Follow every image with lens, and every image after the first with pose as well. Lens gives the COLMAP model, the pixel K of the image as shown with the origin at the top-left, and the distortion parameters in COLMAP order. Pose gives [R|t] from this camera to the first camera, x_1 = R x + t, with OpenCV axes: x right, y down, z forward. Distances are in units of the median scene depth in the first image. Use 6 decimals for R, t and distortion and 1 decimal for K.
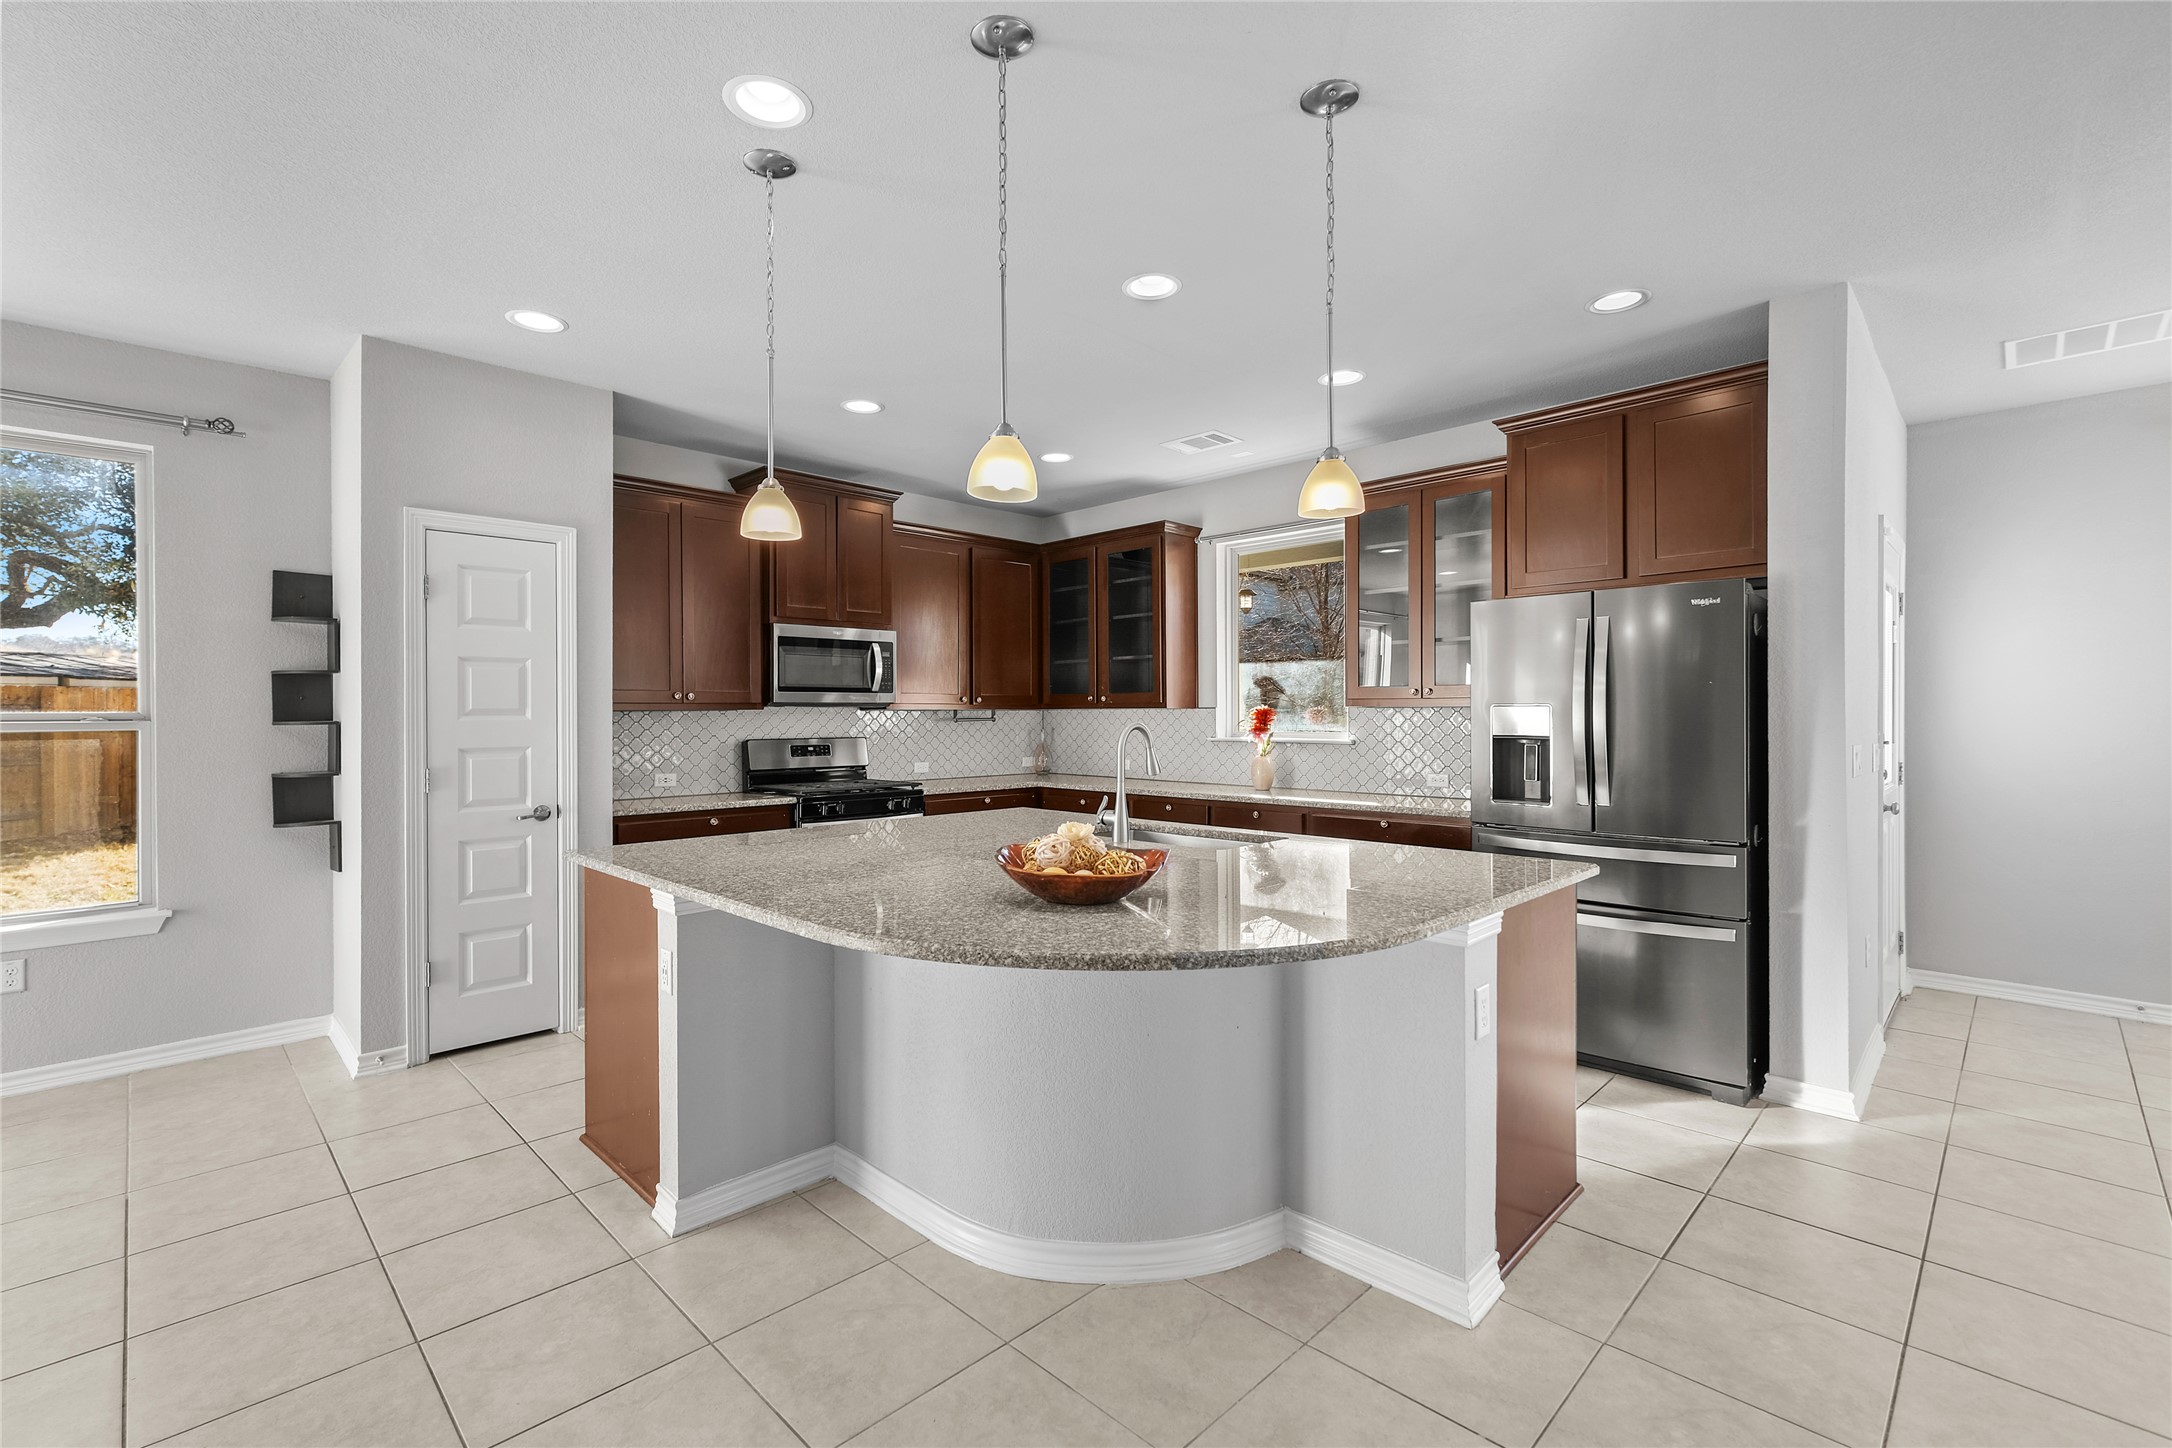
lens RADIAL K [[961.2, 0, 1091.6], [0, 961.2, 712.7], [0, 0, 1]] dist [-0.000147, -0.000159]
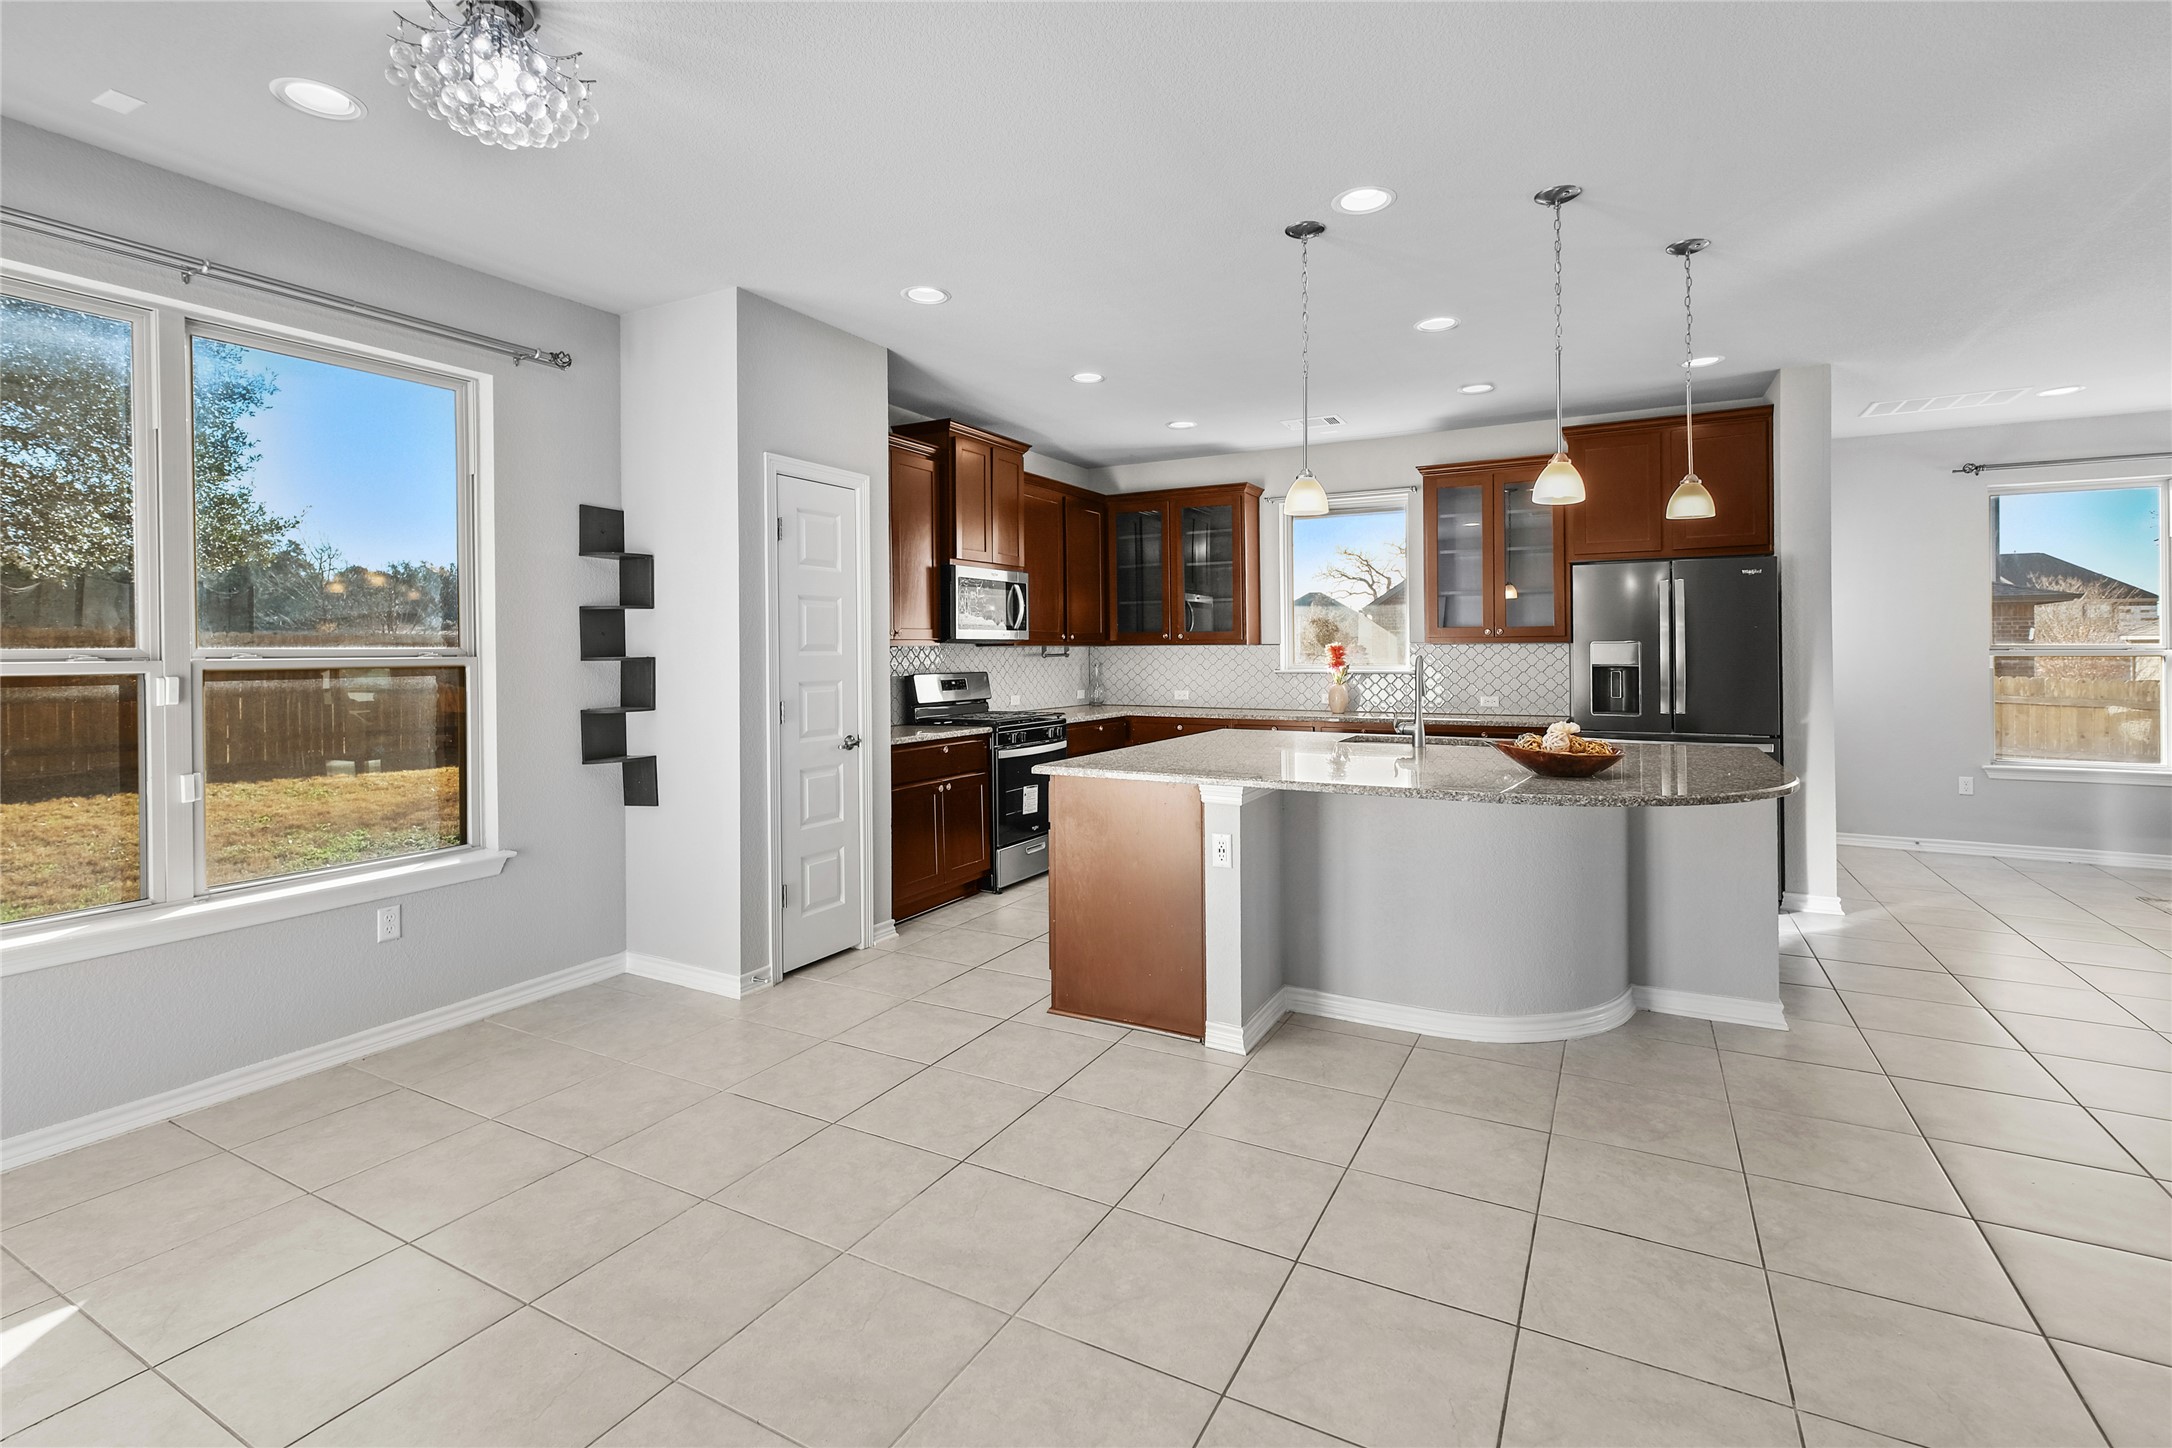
lens RADIAL K [[993.3, 0, 1114.0], [0, 993.3, 643.9], [0, 0, 1]] dist [-0.000022, -0.000192]
pose [[0.956016, 0.000617, 0.293315, -0.485409], [0.001421, 0.999976, -0.006735, 0.002433], [-0.293312, 0.006855, 0.955992, -0.107284]]
